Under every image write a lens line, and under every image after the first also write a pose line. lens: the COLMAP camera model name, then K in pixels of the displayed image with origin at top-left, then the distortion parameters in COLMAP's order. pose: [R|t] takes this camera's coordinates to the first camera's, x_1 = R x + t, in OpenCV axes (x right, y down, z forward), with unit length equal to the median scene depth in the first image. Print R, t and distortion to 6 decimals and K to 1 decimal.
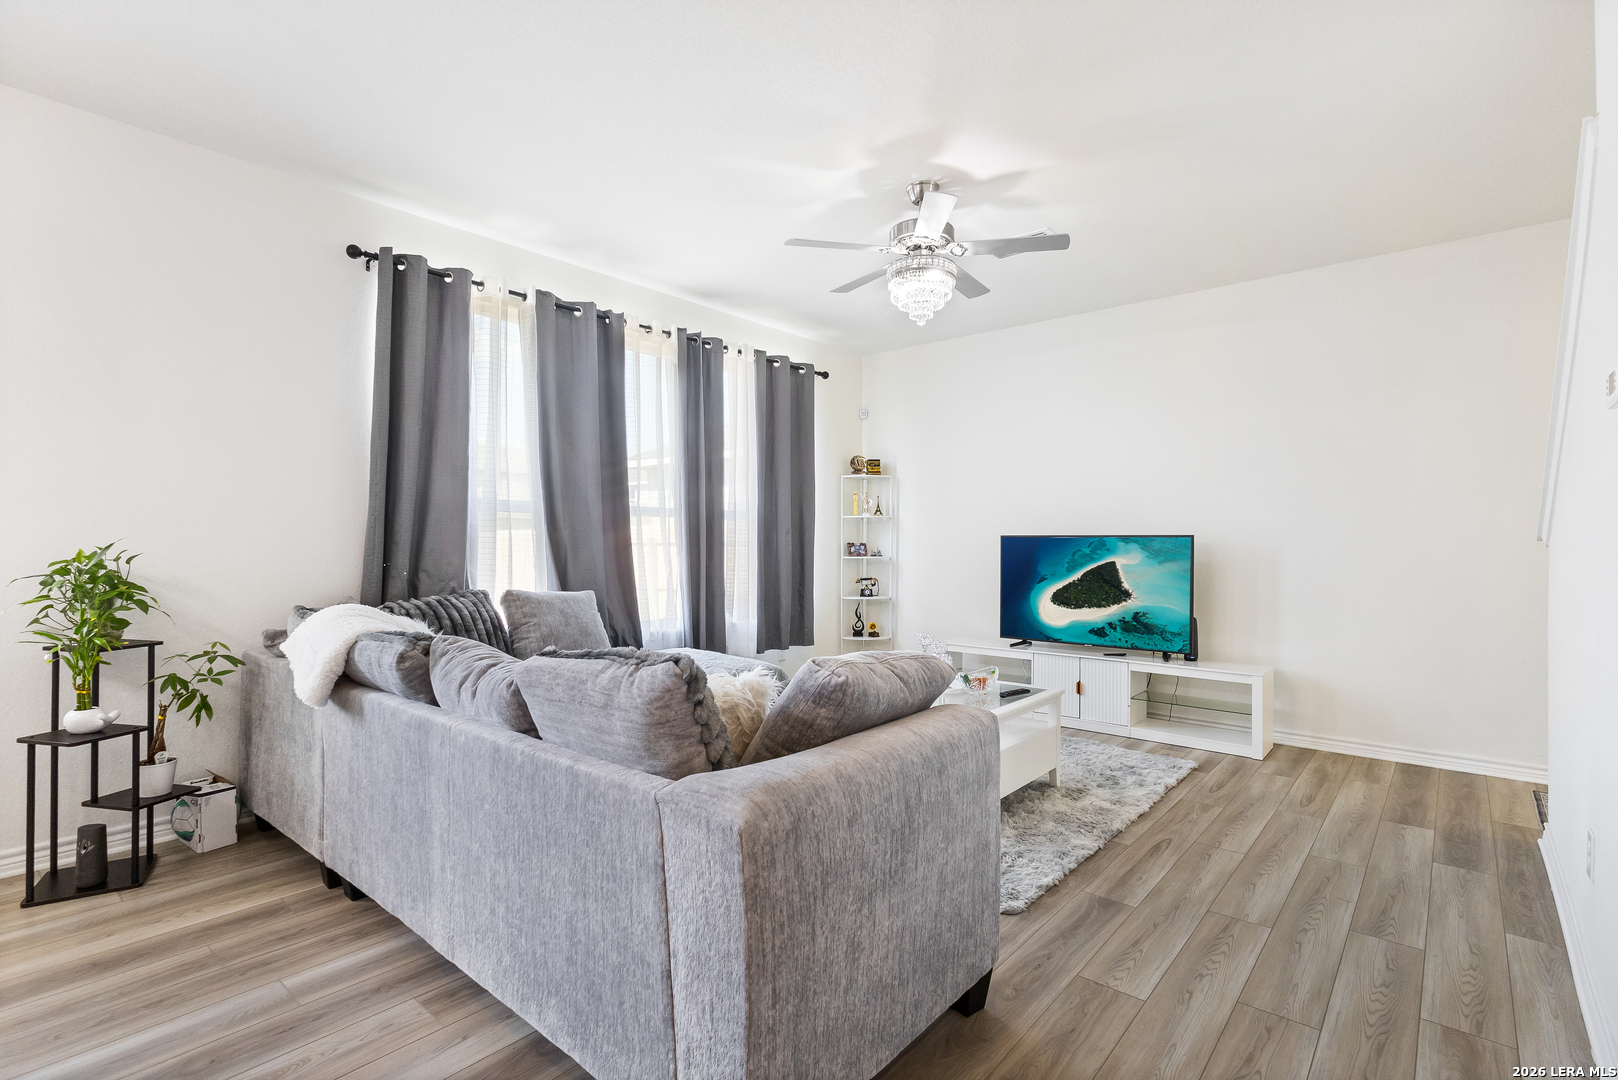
lens RADIAL K [[759.6, 0, 805.0], [0, 759.6, 544.3], [0, 0, 1]] dist [0.000103, 0.001000]
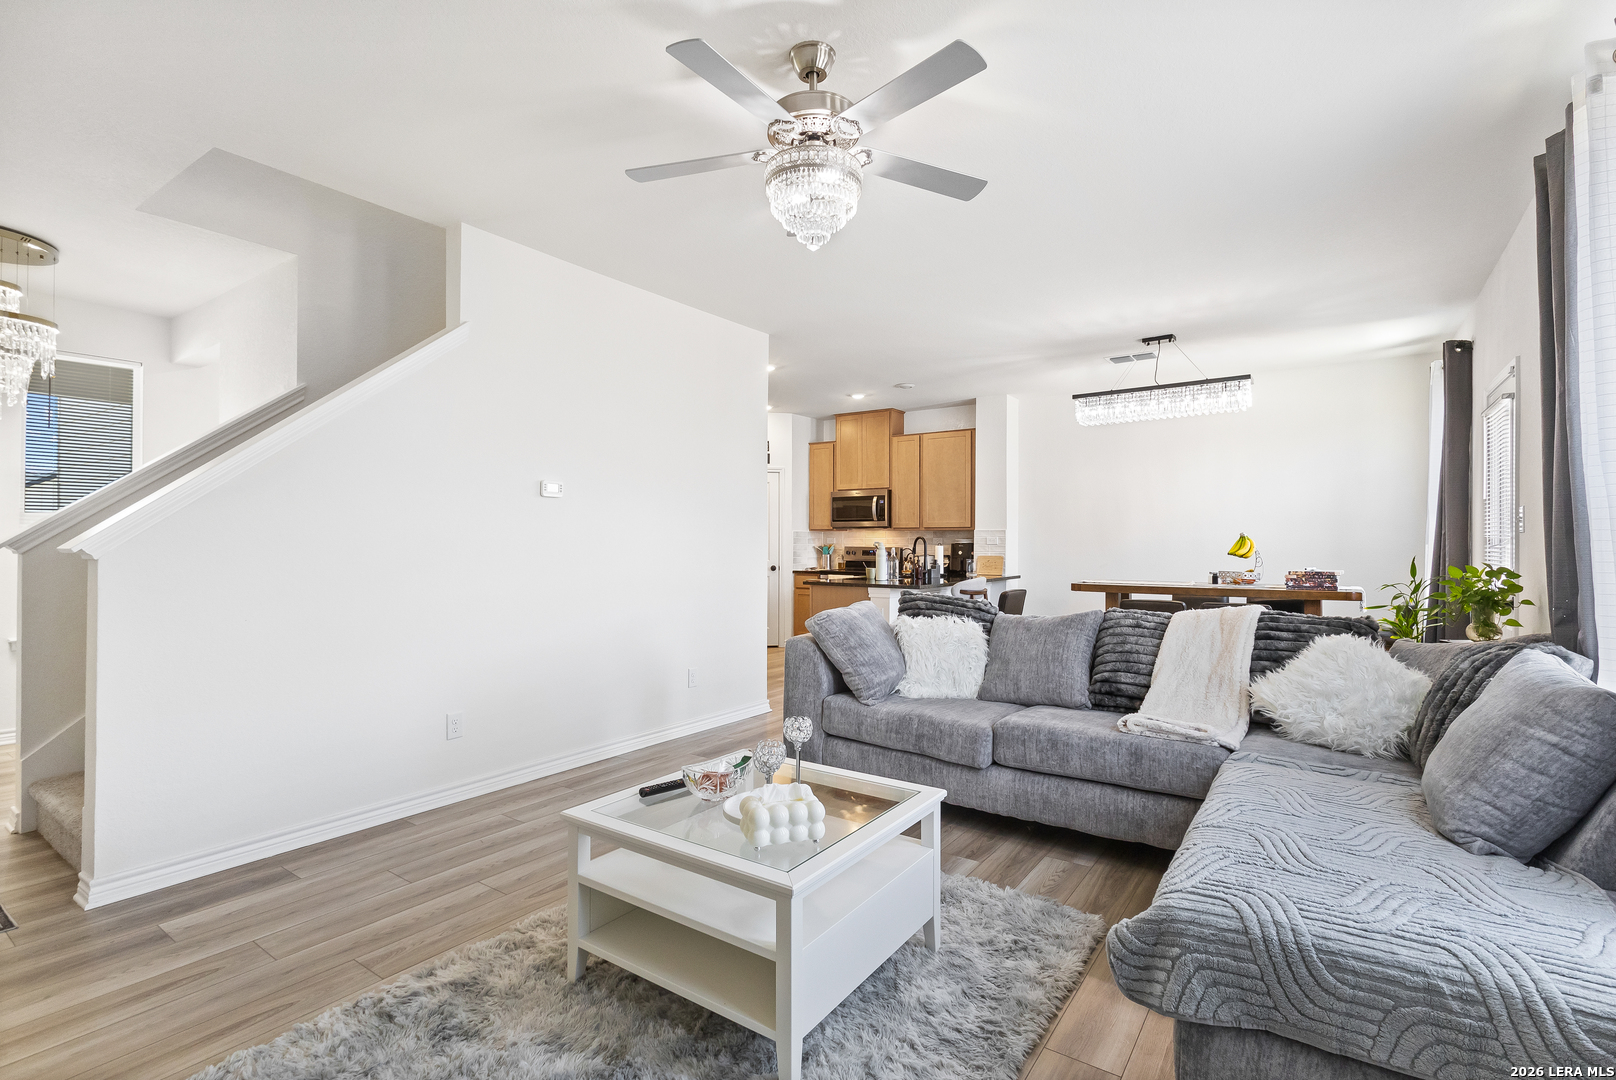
lens RADIAL K [[758.7, 0, 804.0], [0, 758.7, 544.3], [0, 0, 1]] dist [0.000103, 0.001000]
pose [[-0.995068, -0.007686, -0.098895, 0.237879], [-0.008000, 0.999964, 0.002778, -0.018706], [0.098870, 0.003556, -0.995094, 1.744884]]
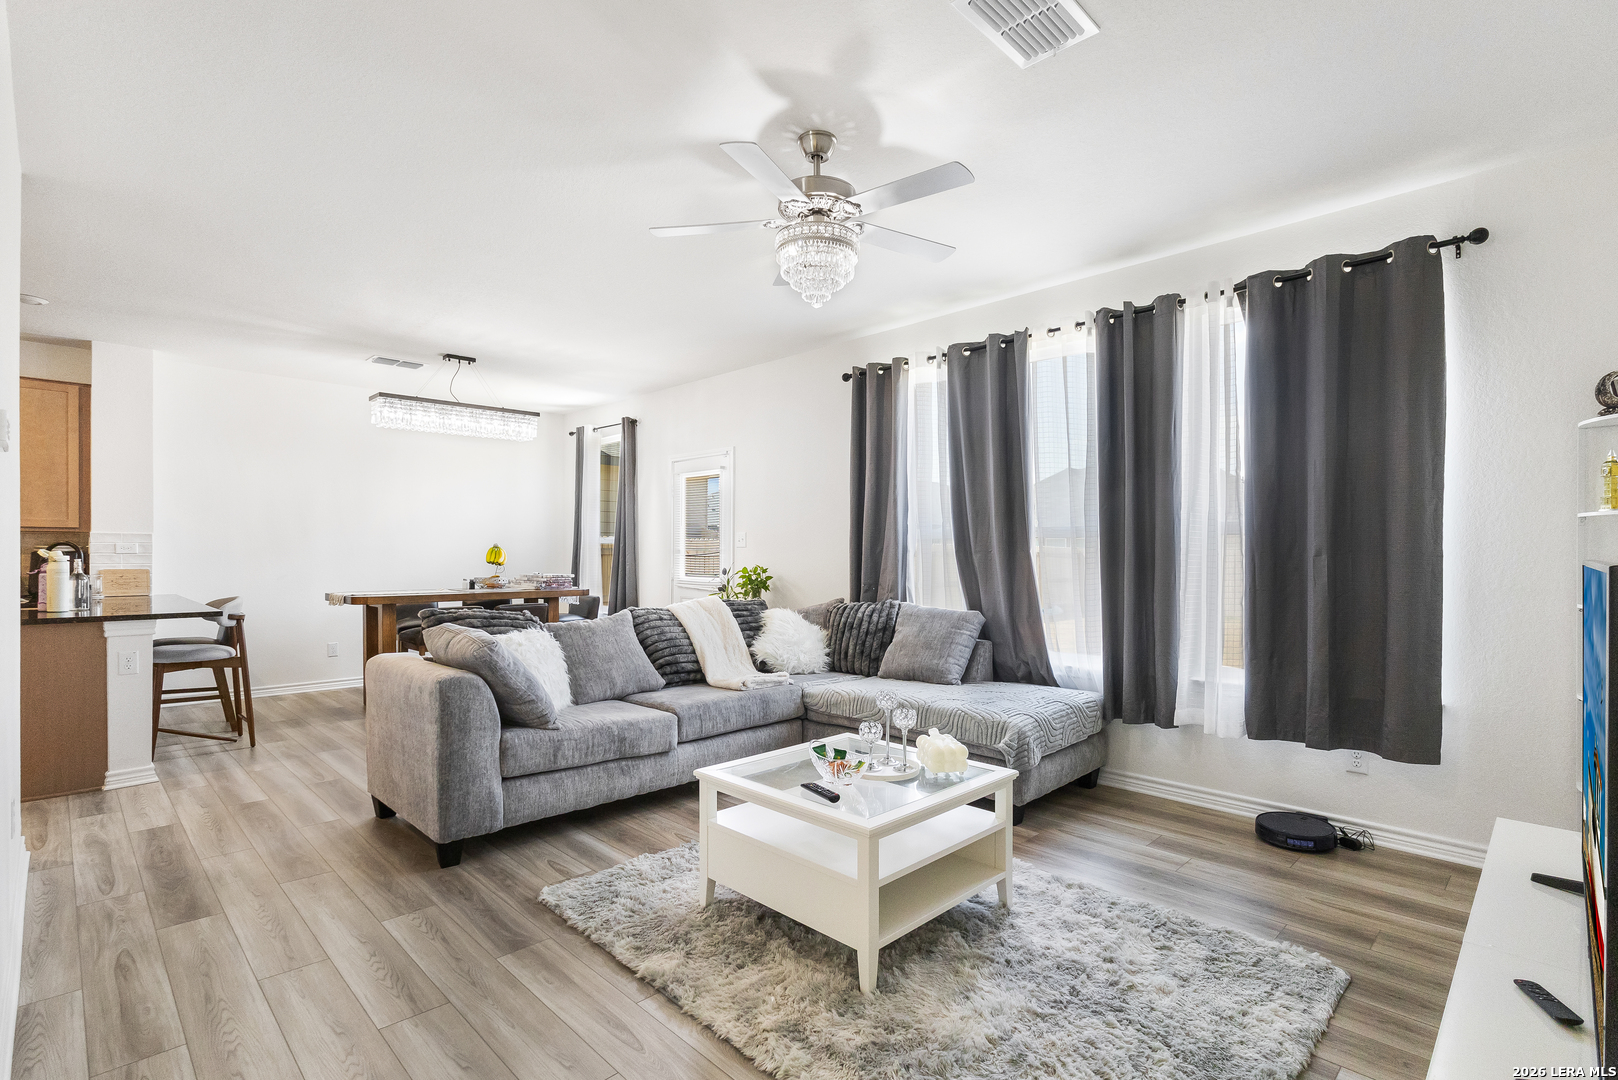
lens RADIAL K [[759.1, 0, 815.0], [0, 759.1, 560.2], [0, 0, 1]] dist [-0.004496, -0.000269]
pose [[-0.068865, 0.003145, -0.997621, 1.006215], [-0.005504, 0.999979, 0.003533, -0.015898], [0.997611, 0.005734, -0.068846, 1.091483]]
